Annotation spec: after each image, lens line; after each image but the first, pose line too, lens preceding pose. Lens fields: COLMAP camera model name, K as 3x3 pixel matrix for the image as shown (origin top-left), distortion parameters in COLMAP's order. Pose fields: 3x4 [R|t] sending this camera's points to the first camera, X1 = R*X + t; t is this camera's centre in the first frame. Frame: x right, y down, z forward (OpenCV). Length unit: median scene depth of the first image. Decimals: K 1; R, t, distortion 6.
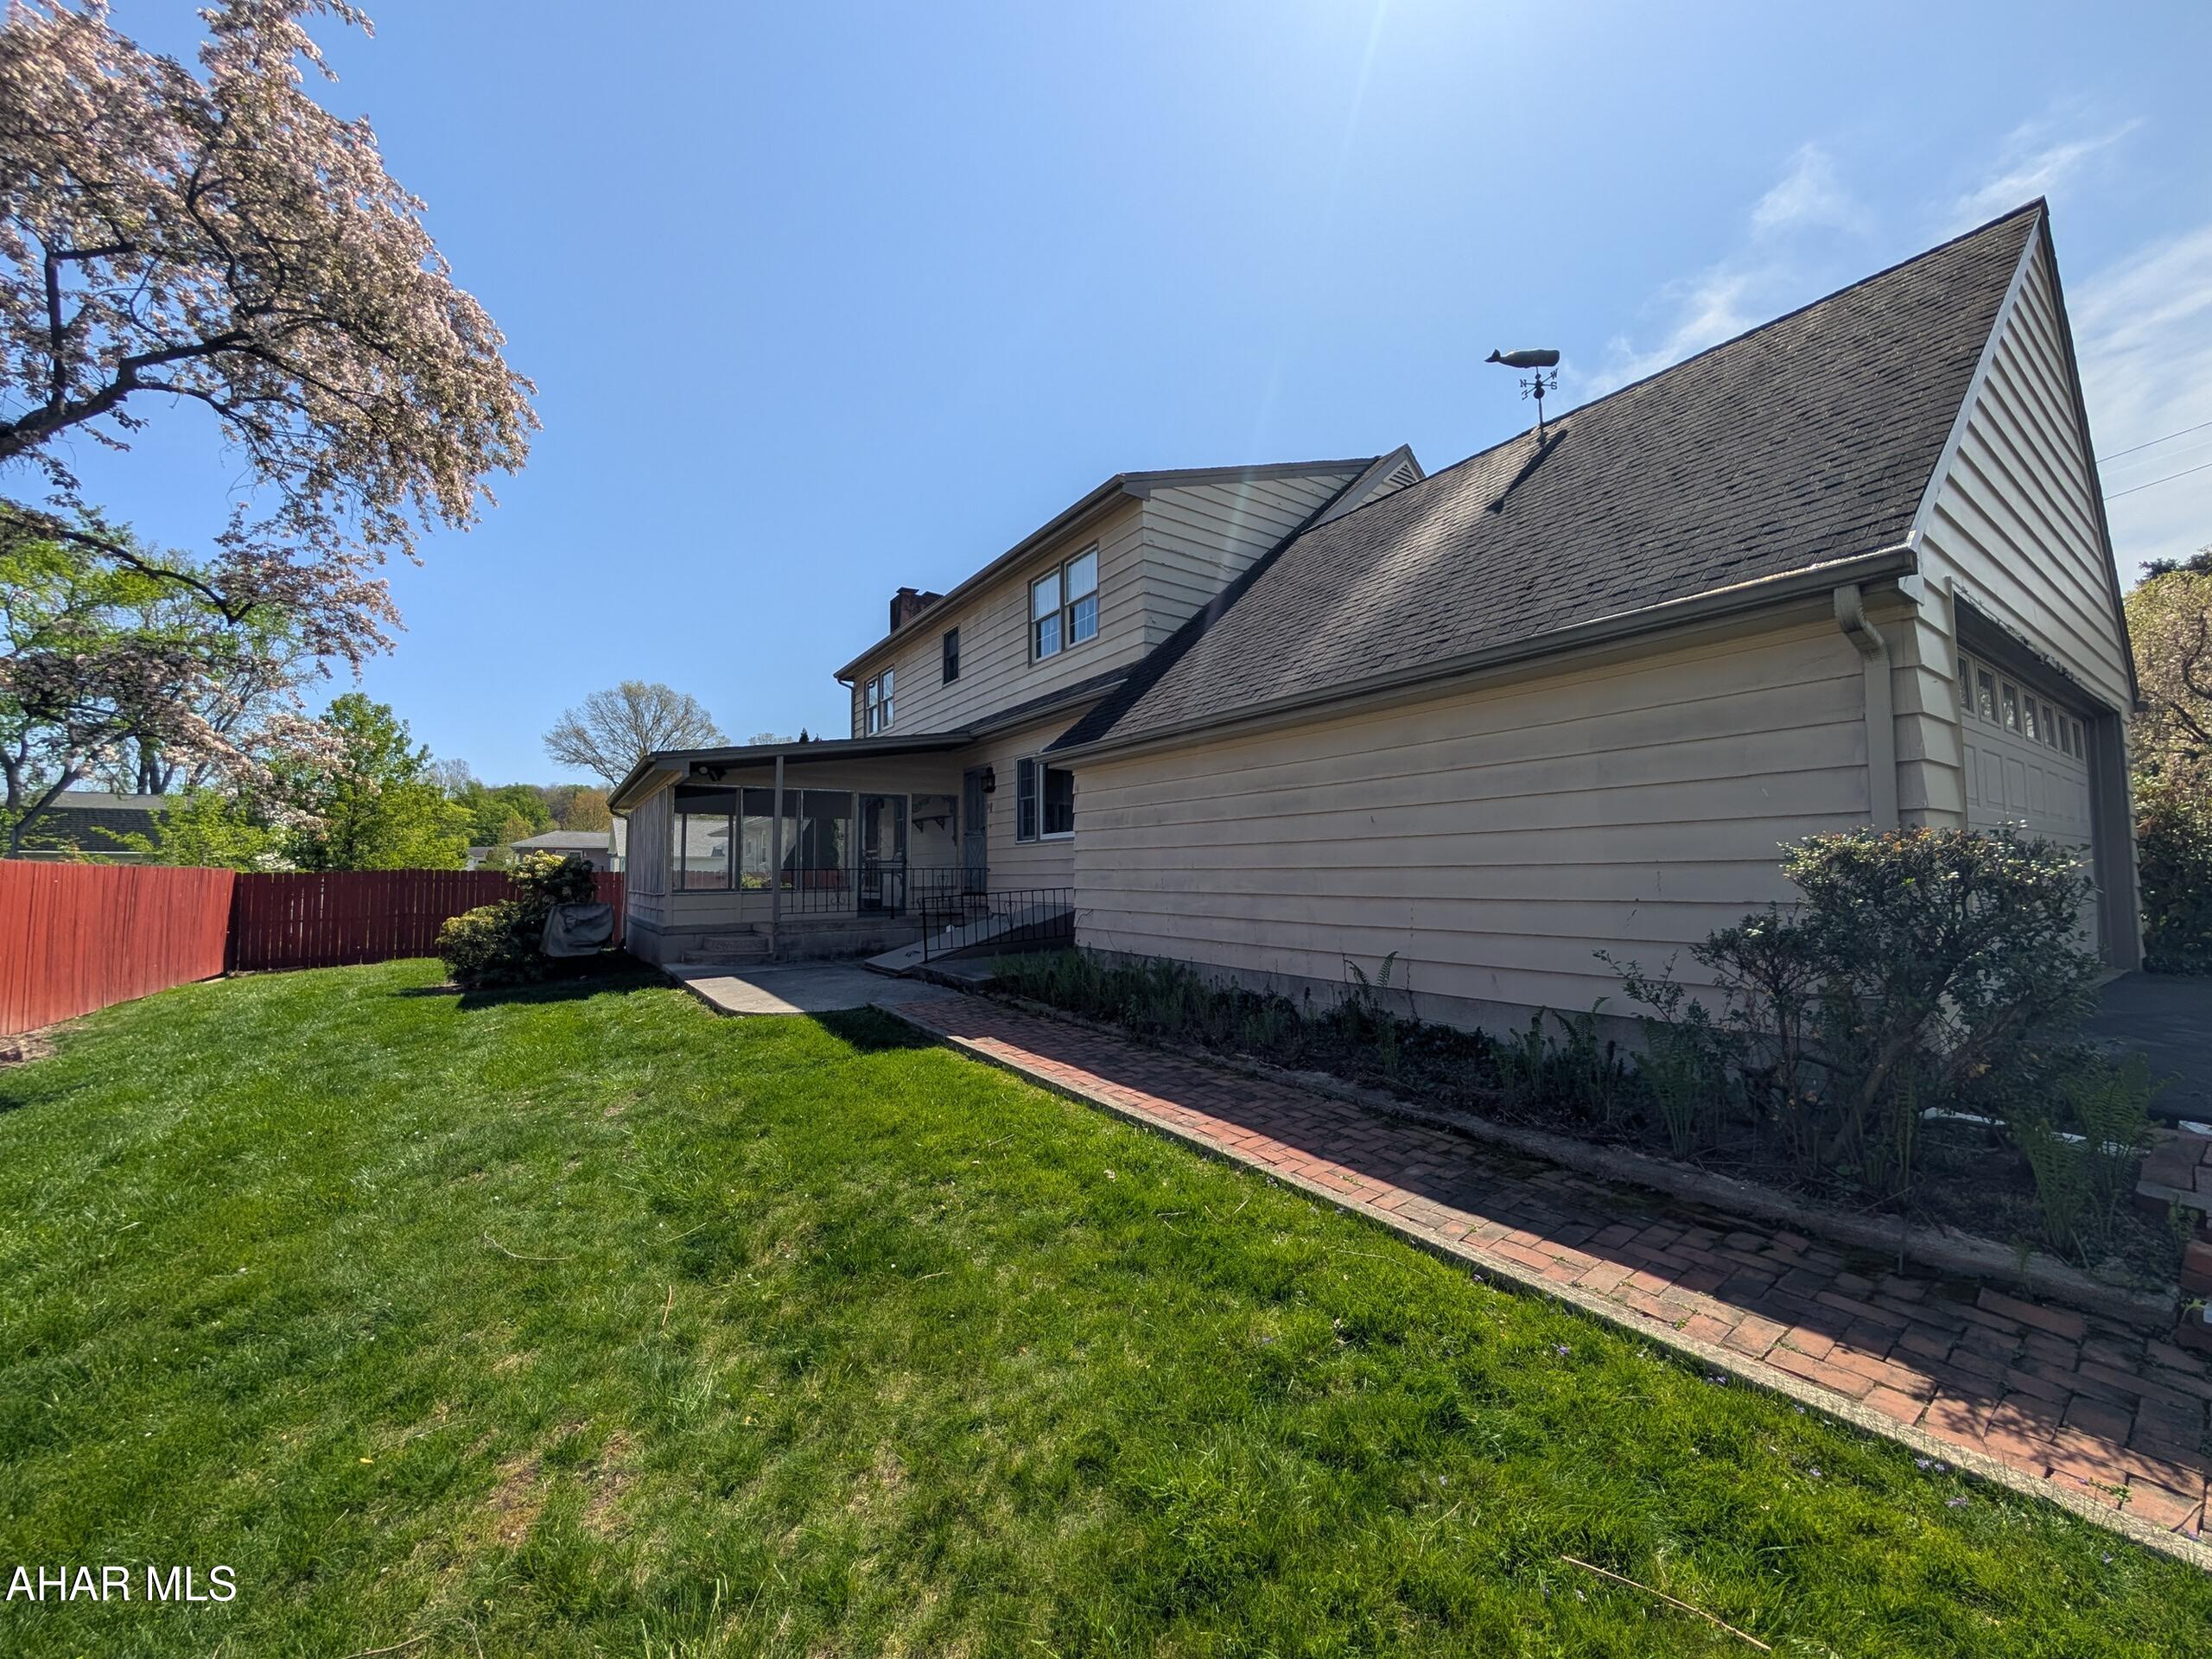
lens RADIAL K [[832.6, 0, 1101.3], [0, 832.6, 835.6], [0, 0, 1]] dist [-0.000665, 0.000457]
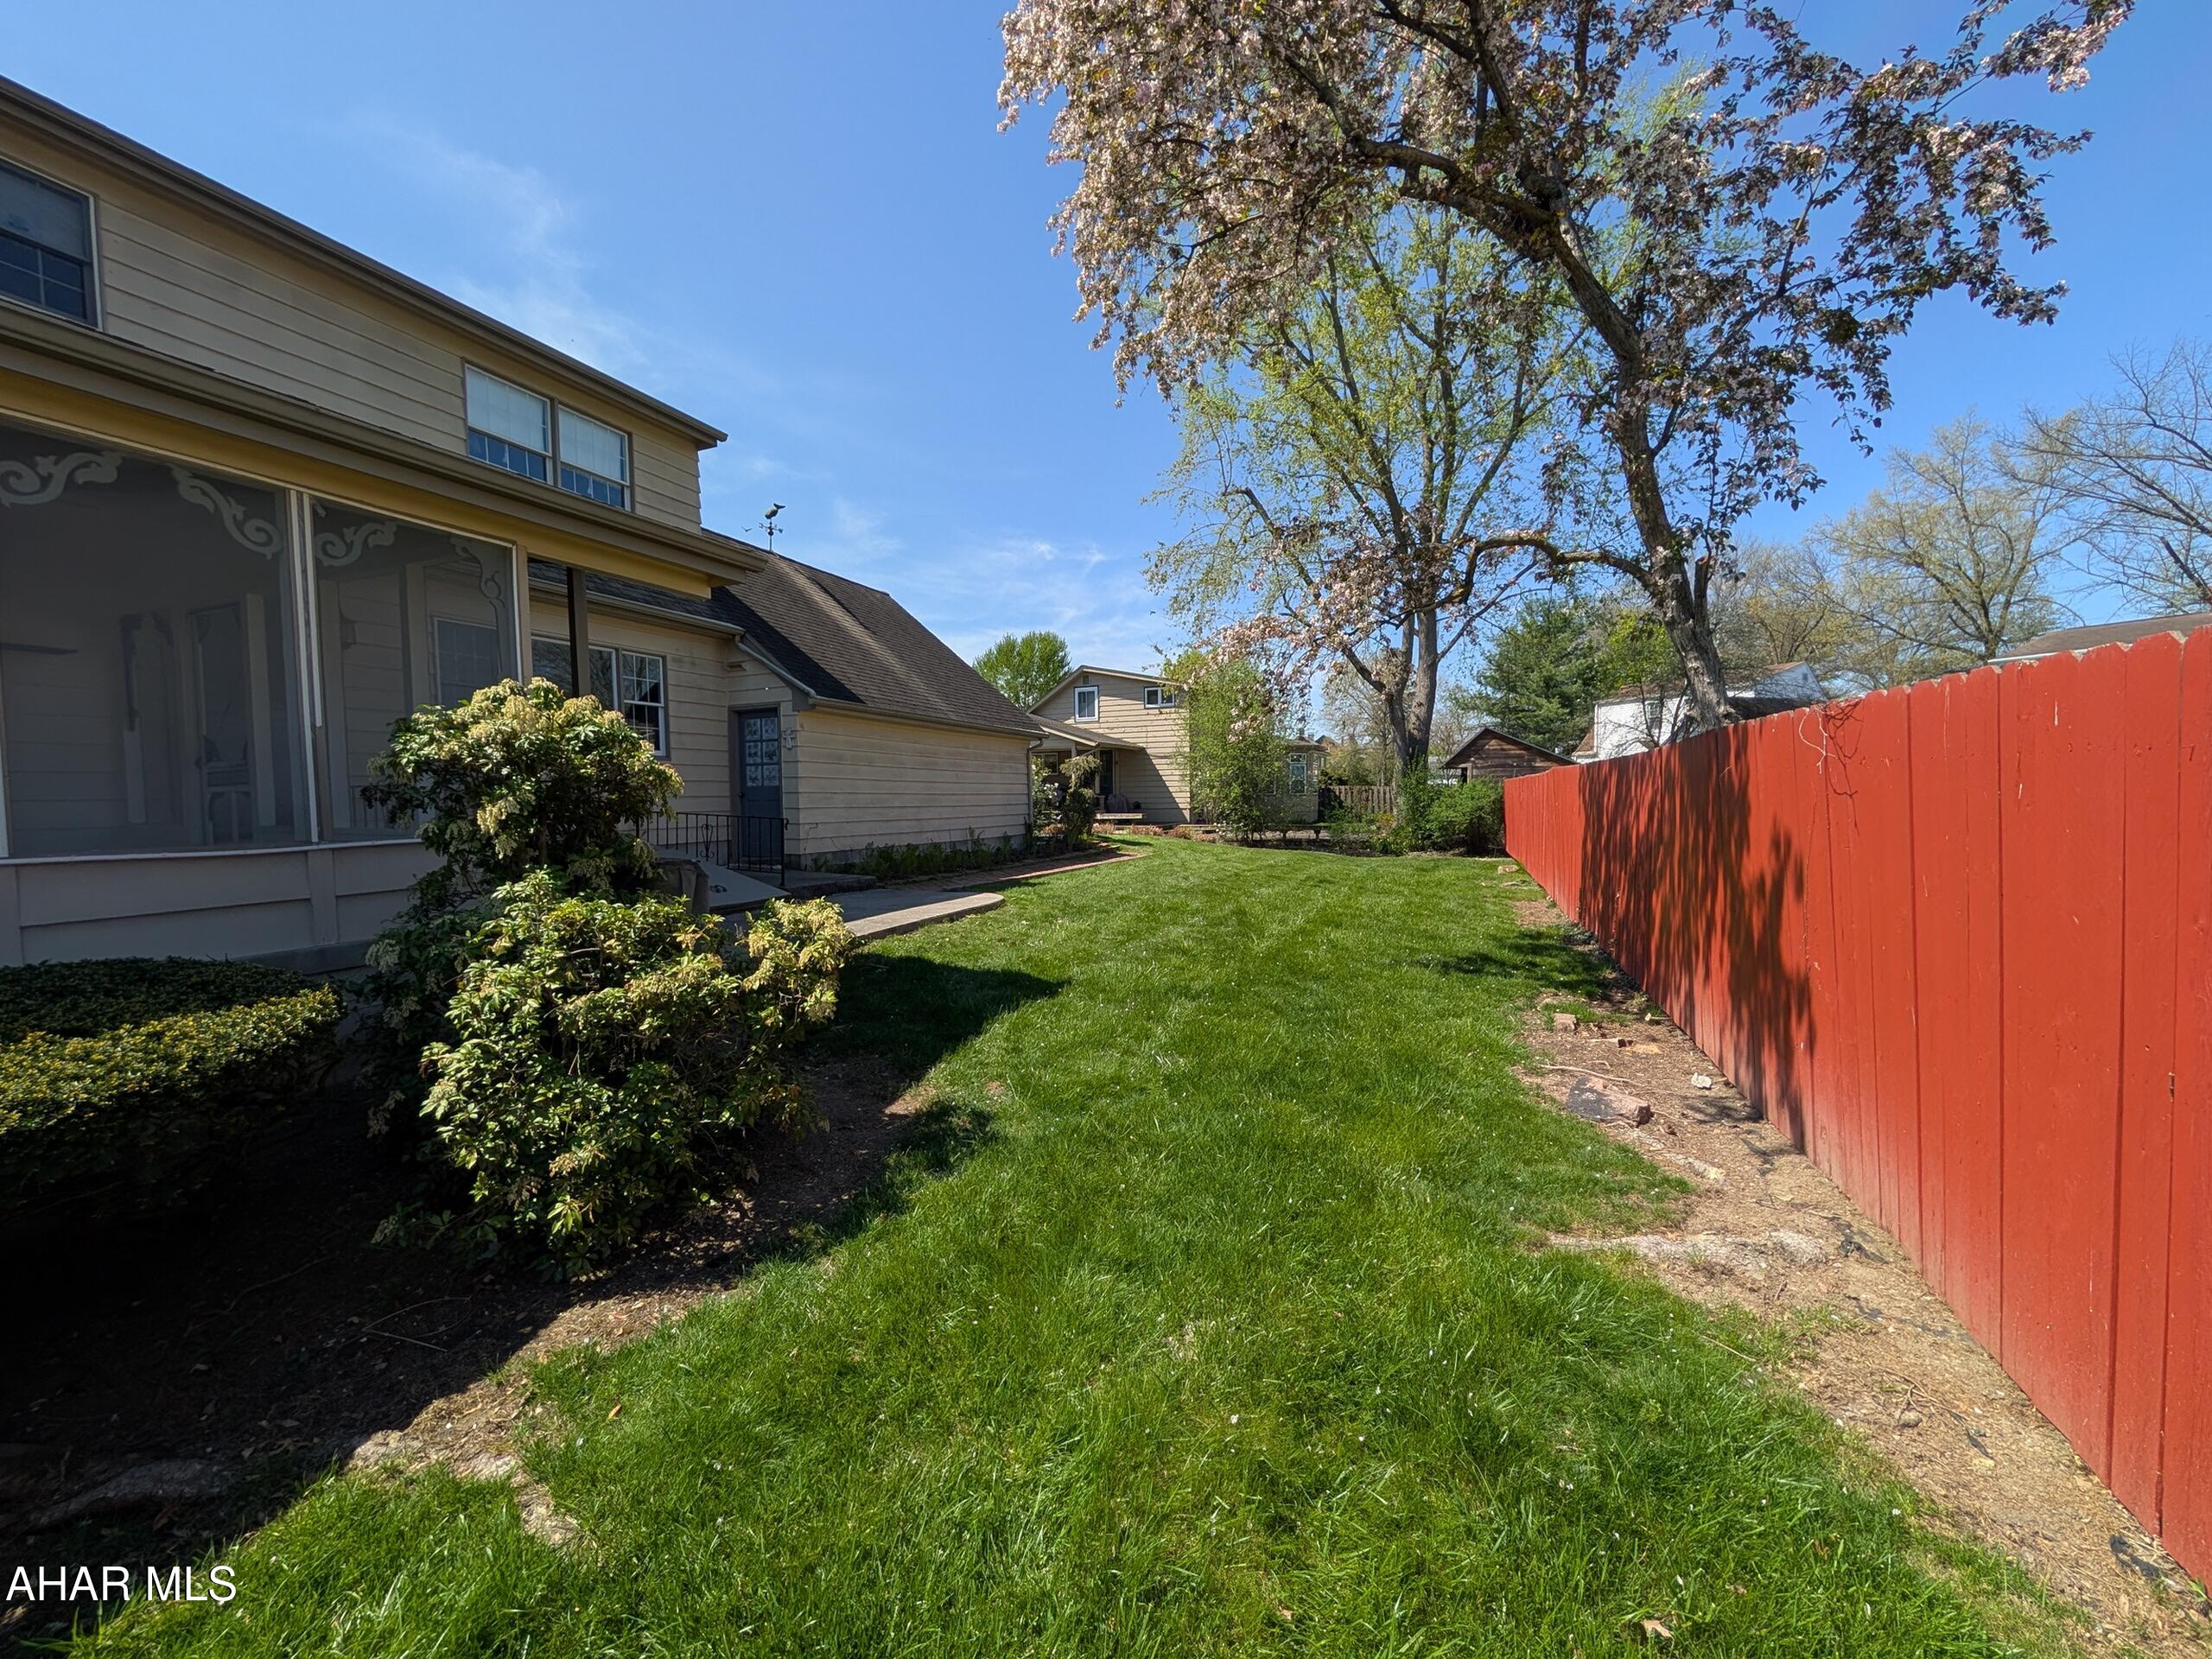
lens RADIAL K [[832.6, 0, 1101.3], [0, 832.6, 835.6], [0, 0, 1]] dist [-0.000665, 0.000457]
pose [[-0.551607, -0.021910, 0.833816, -1.052699], [-0.021164, 0.999701, 0.012269, 0.064771], [-0.833836, -0.010879, -0.551905, 1.056920]]
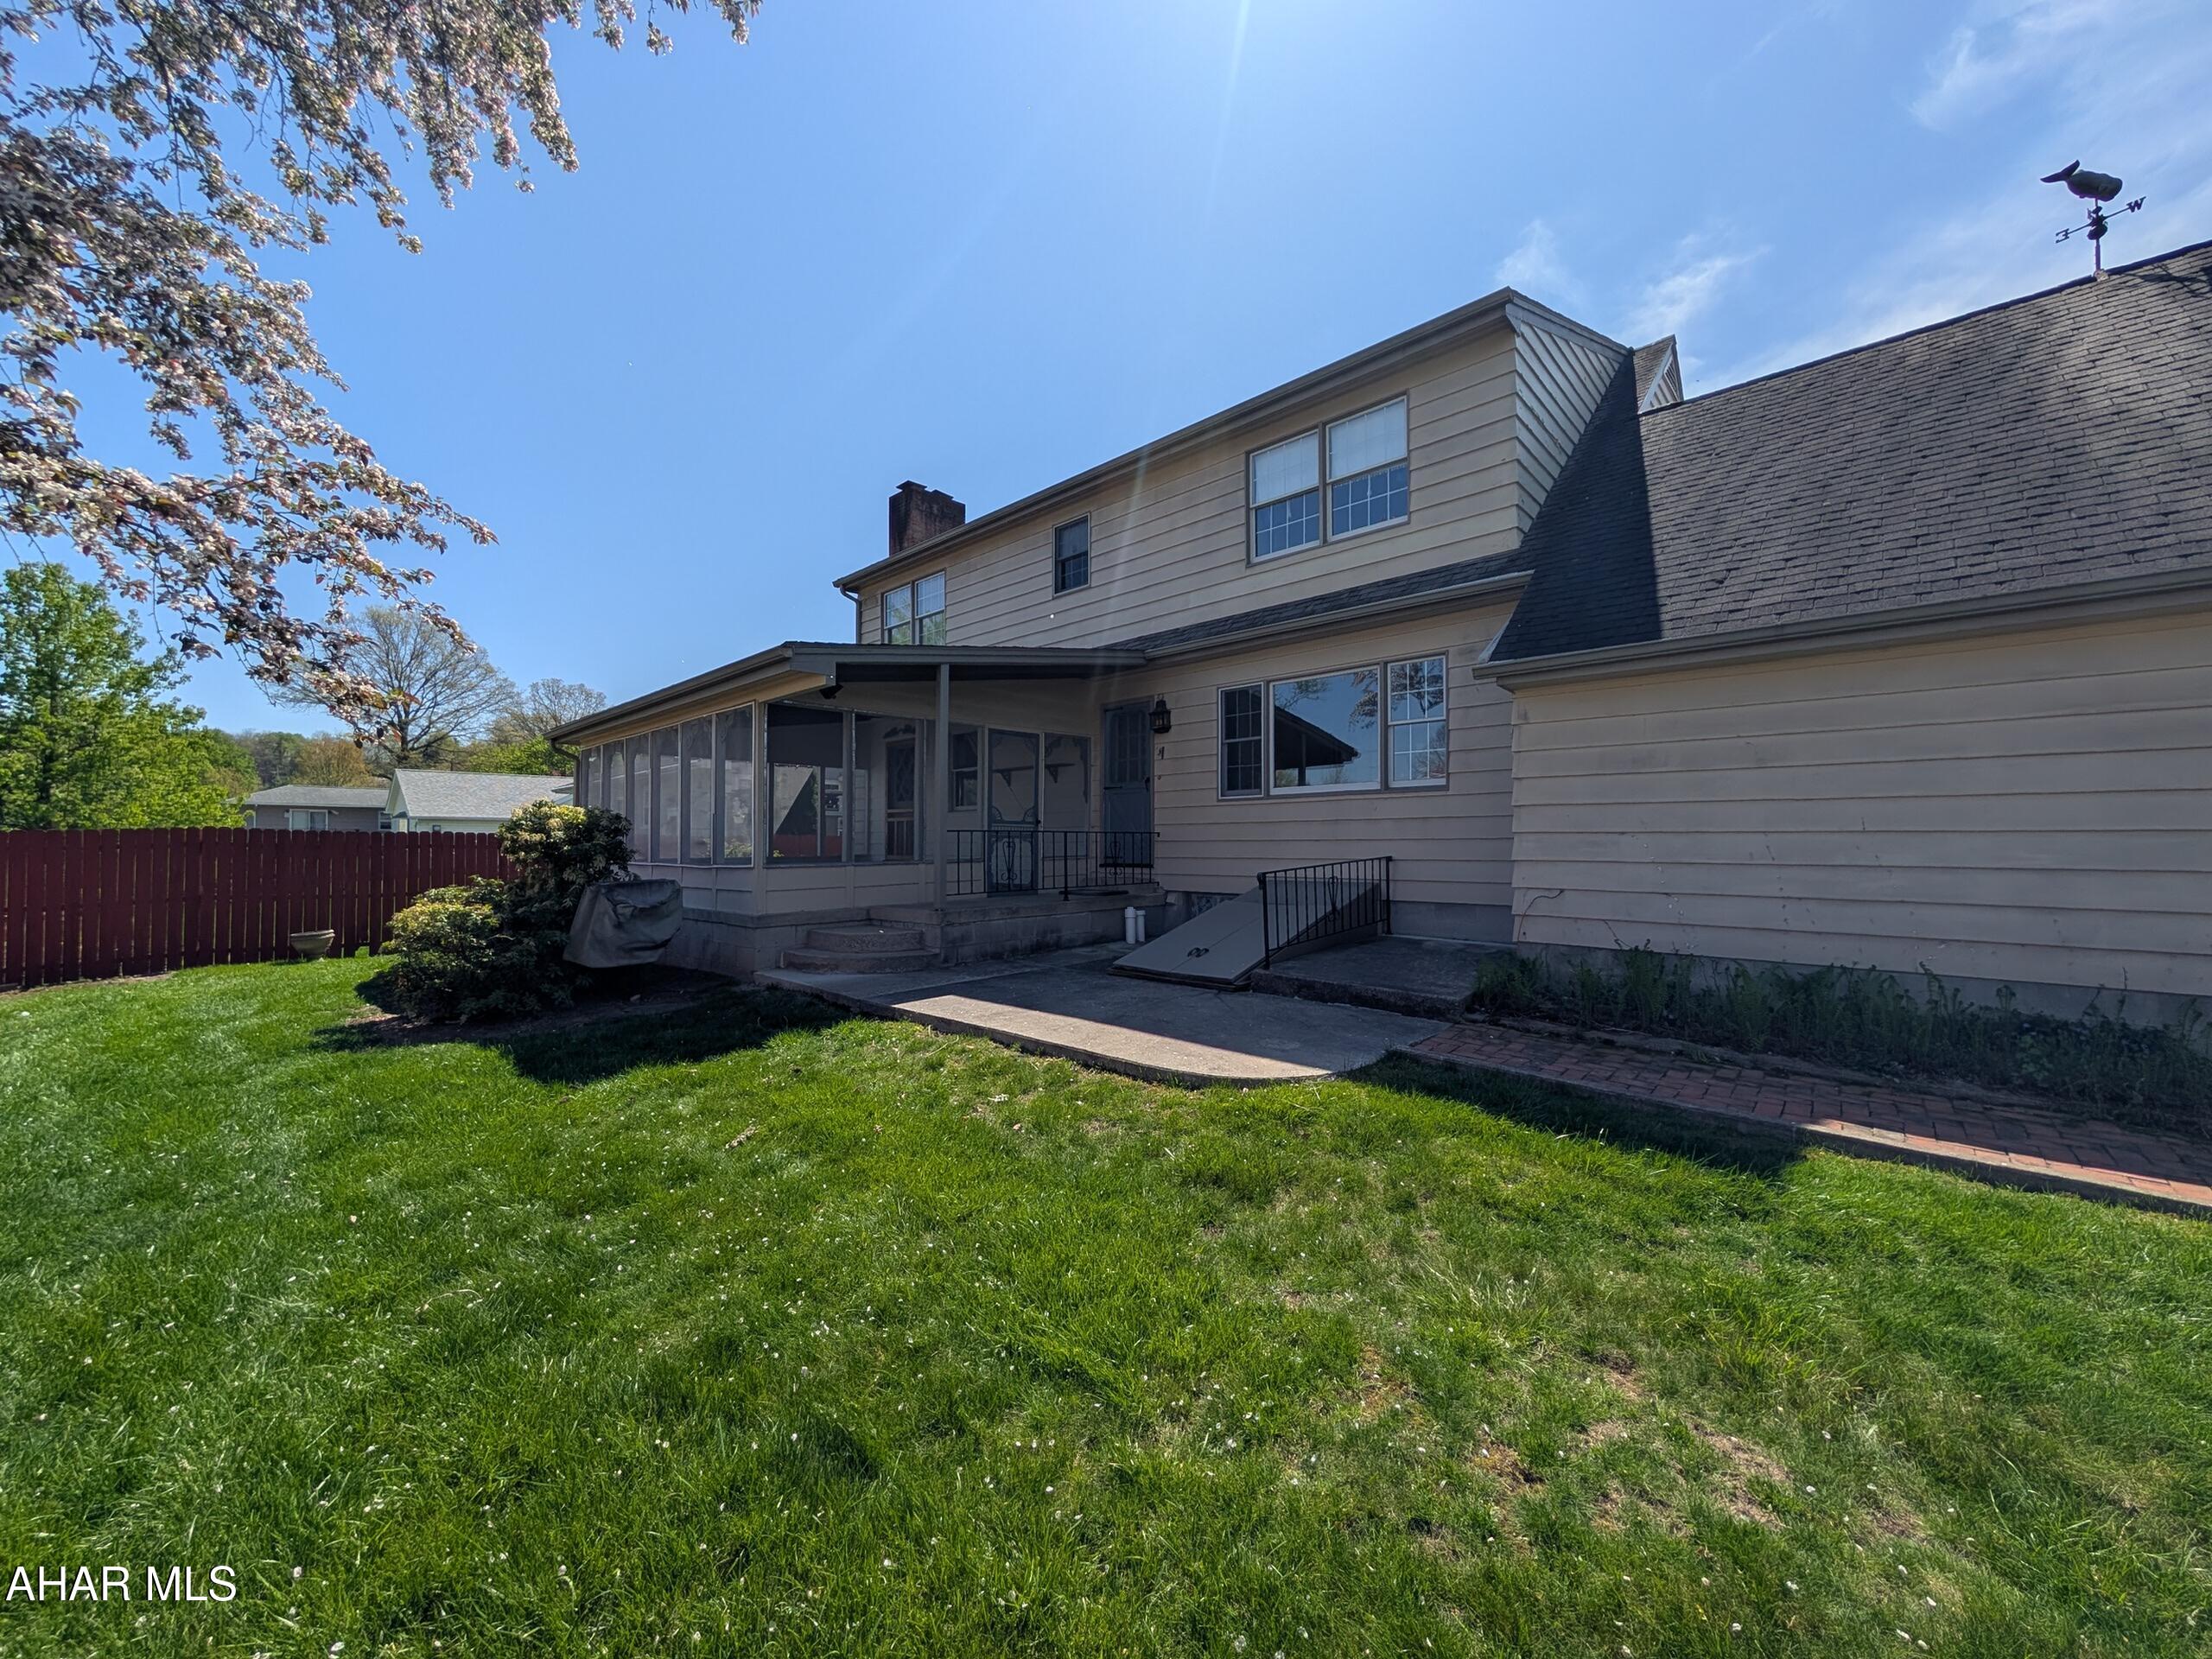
lens RADIAL K [[836.0, 0, 1100.6], [0, 836.0, 832.4], [0, 0, 1]] dist [-0.000214, 0.000113]
pose [[0.976371, 0.009287, 0.215901, -0.423759], [-0.016064, 0.999431, 0.029656, 0.020409], [-0.215502, -0.032424, 0.975965, 0.314522]]
